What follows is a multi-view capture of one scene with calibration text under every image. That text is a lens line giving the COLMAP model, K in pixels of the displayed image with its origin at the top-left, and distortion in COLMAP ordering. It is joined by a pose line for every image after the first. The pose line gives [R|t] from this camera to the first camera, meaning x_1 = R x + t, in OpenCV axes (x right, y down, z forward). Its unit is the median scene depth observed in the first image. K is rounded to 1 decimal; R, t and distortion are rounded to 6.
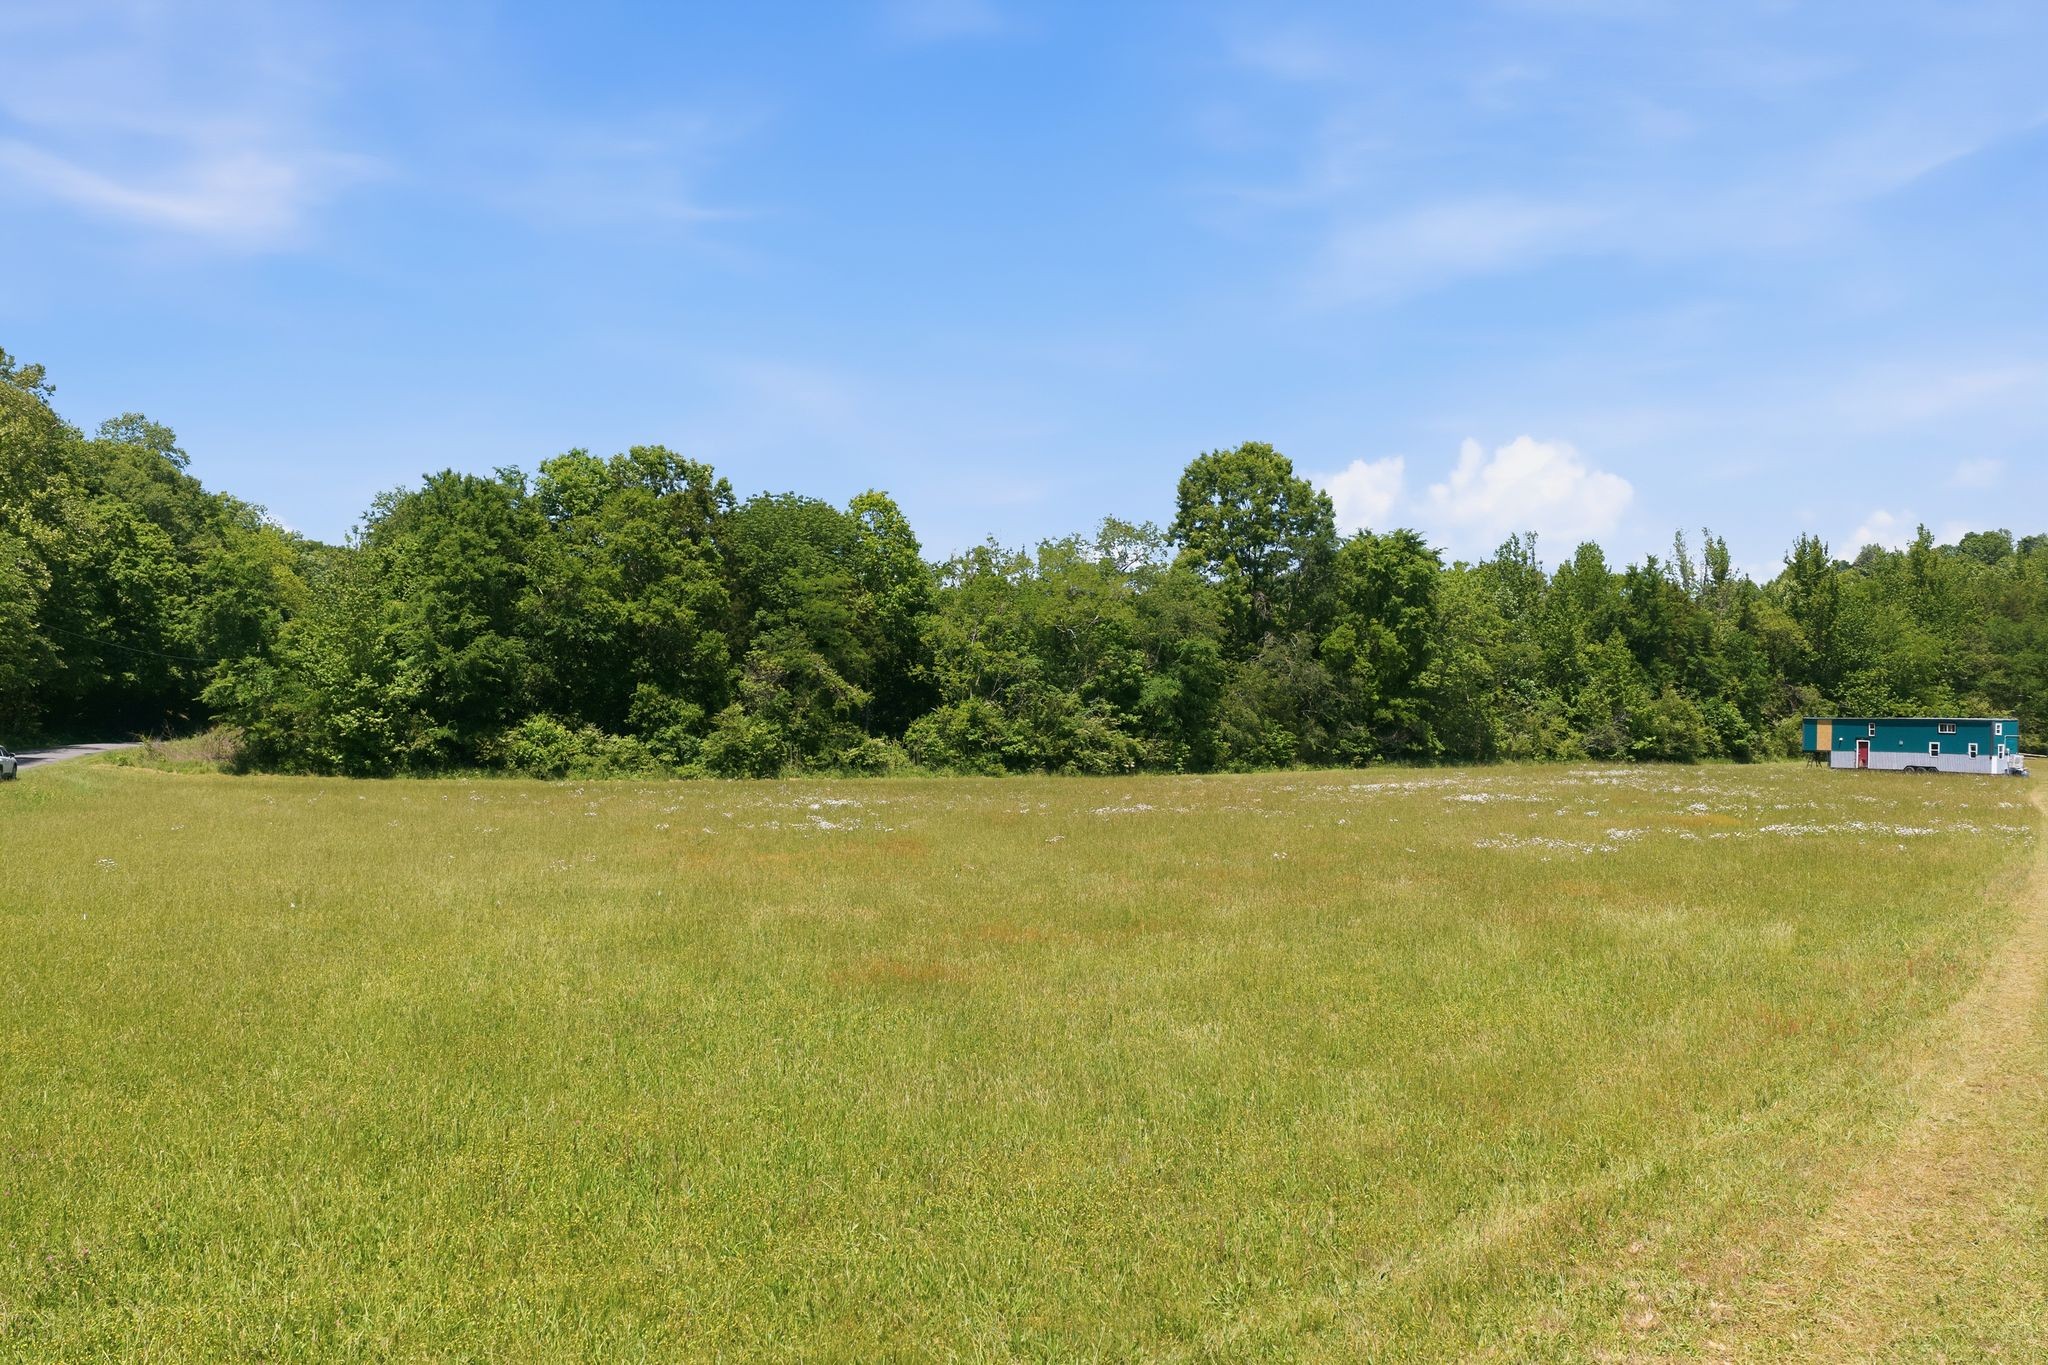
lens RADIAL K [[1698.5, 0, 1025.7], [0, 1698.5, 674.5], [0, 0, 1]] dist [0.021234, -0.027937]
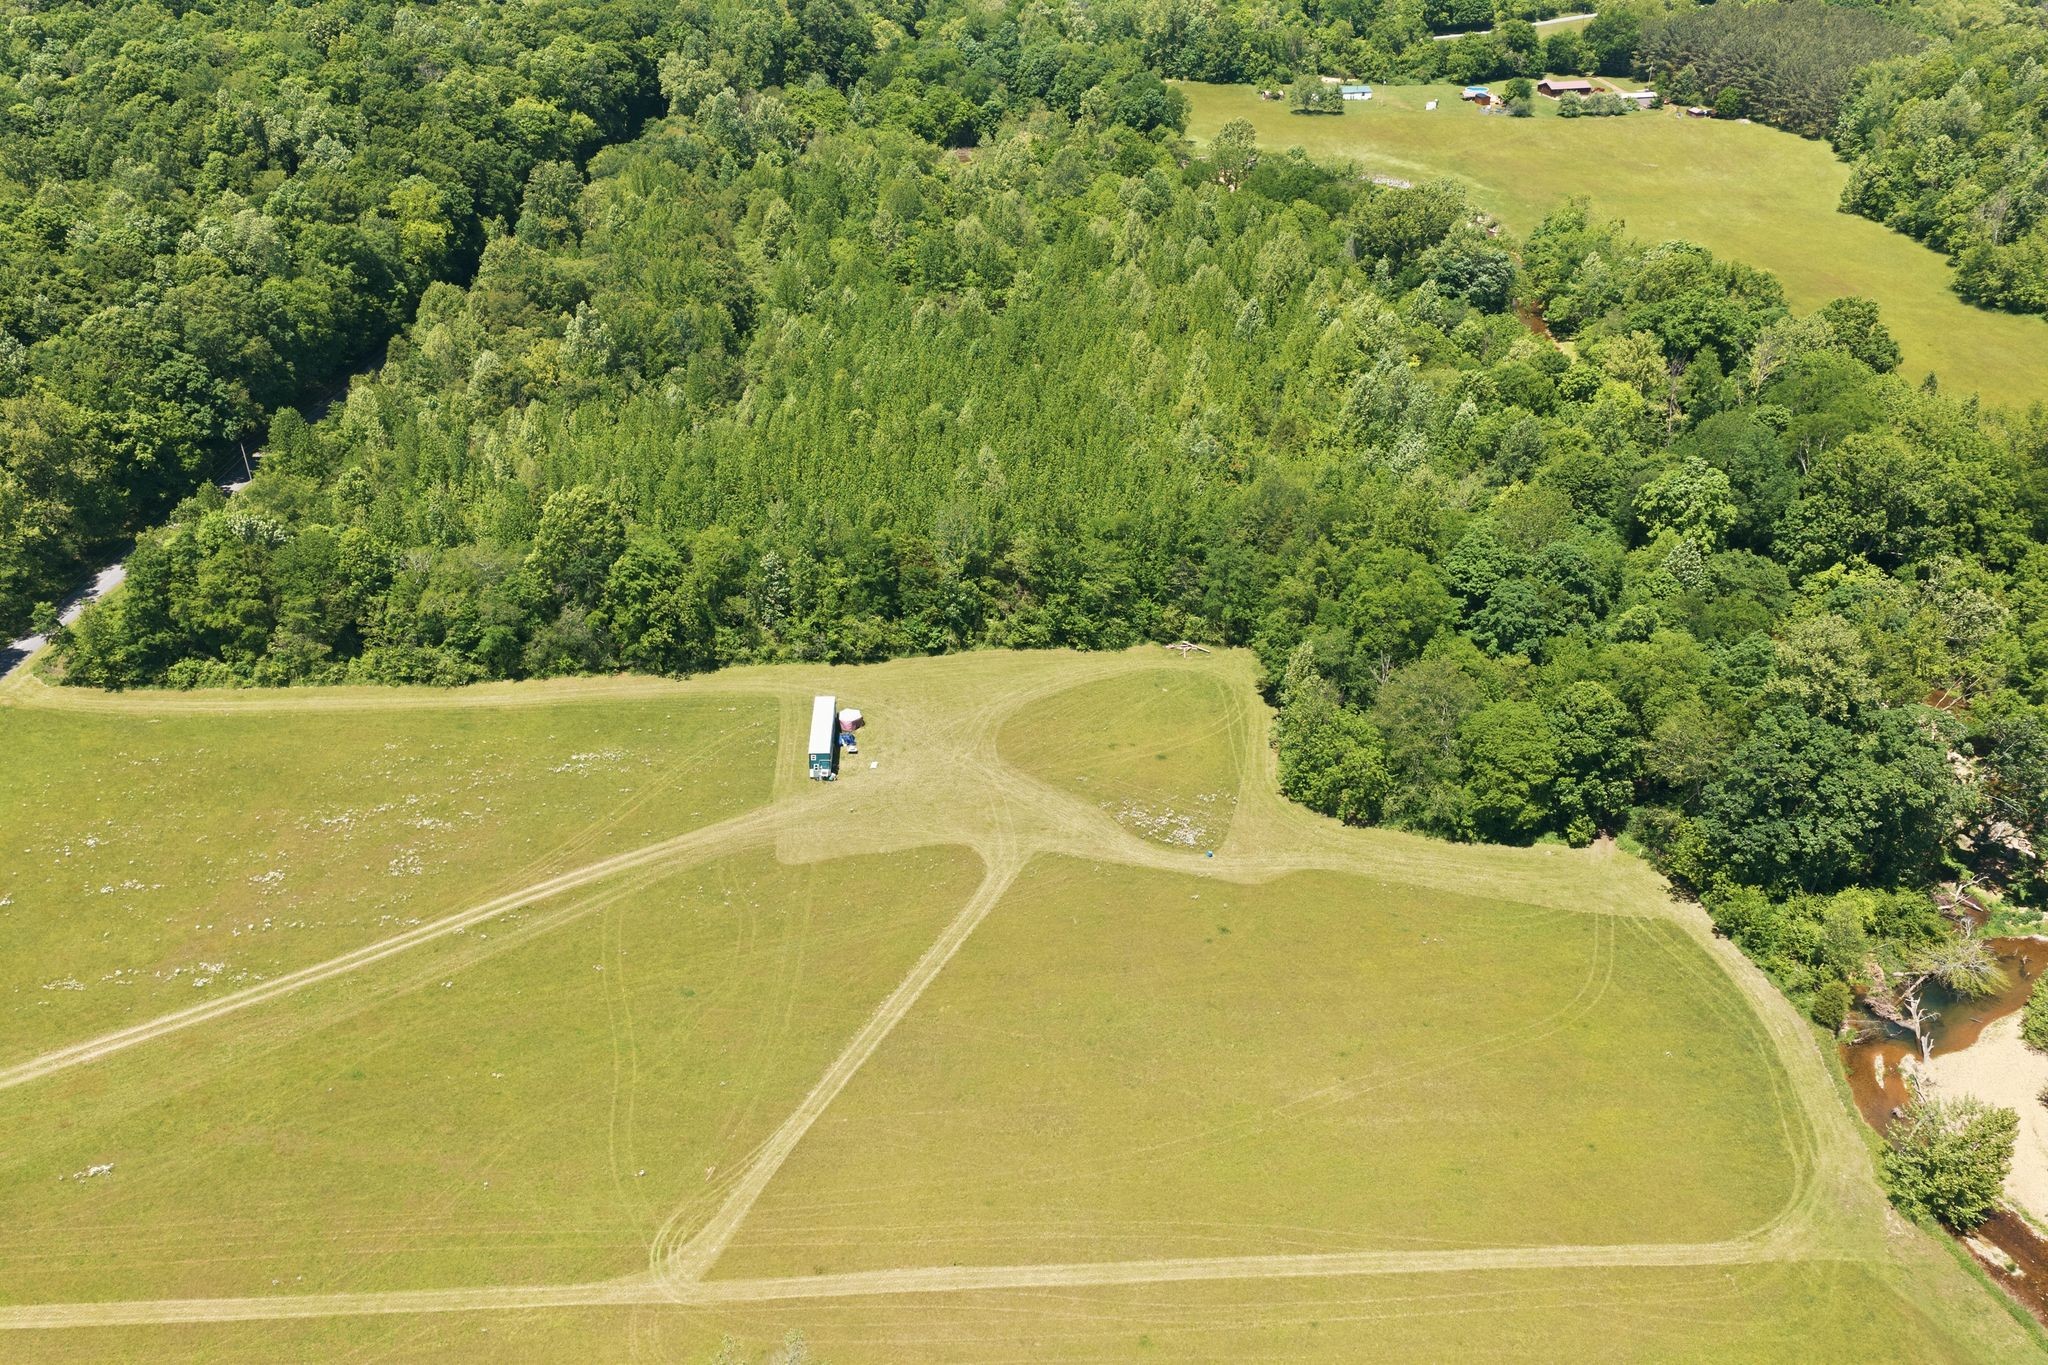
lens RADIAL K [[1698.5, 0, 1020.3], [0, 1698.5, 678.6], [0, 0, 1]] dist [0.021234, -0.027937]
pose [[0.918999, 0.193735, -0.343377, 1.278592], [0.004799, 0.865379, 0.501094, -0.905216], [0.394231, -0.462153, 0.794353, -0.354812]]
